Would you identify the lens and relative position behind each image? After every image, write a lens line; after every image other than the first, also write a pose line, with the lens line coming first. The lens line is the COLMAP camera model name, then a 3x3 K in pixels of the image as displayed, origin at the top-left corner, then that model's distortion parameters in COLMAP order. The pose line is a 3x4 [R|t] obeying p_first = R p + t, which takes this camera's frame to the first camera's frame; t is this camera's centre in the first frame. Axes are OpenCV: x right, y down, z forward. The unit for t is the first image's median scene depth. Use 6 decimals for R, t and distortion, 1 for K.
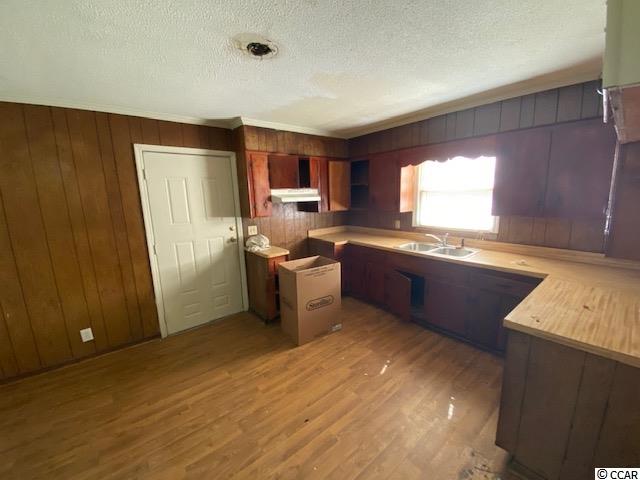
lens RADIAL K [[260.9, 0, 316.6], [0, 260.9, 239.1], [0, 0, 1]] dist [-0.004561, -0.005078]
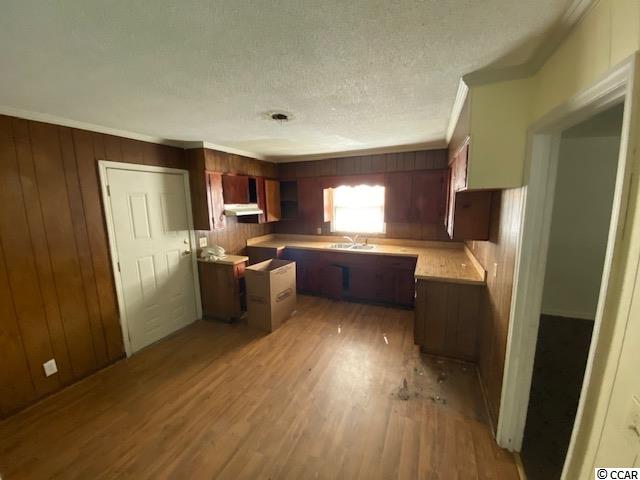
lens RADIAL K [[260.9, 0, 315.5], [0, 260.9, 239.0], [0, 0, 1]] dist [-0.004561, -0.005078]
pose [[0.886096, -0.057037, 0.459980, -0.415674], [0.071055, 0.997385, -0.013205, 0.001057], [-0.458024, 0.044385, 0.887831, -0.211718]]
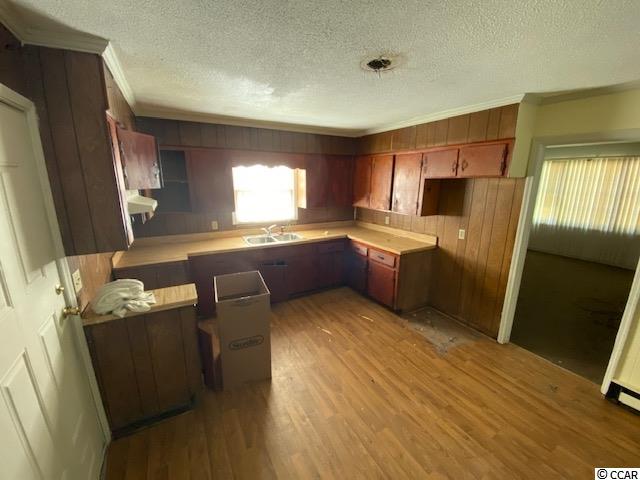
lens RADIAL K [[260.9, 0, 315.8], [0, 260.9, 240.1], [0, 0, 1]] dist [-0.004561, -0.005078]
pose [[0.166073, -0.196336, 0.966370, -0.768432], [0.160721, 0.972265, 0.169913, -0.144622], [-0.972928, 0.127098, 0.193023, 0.620821]]
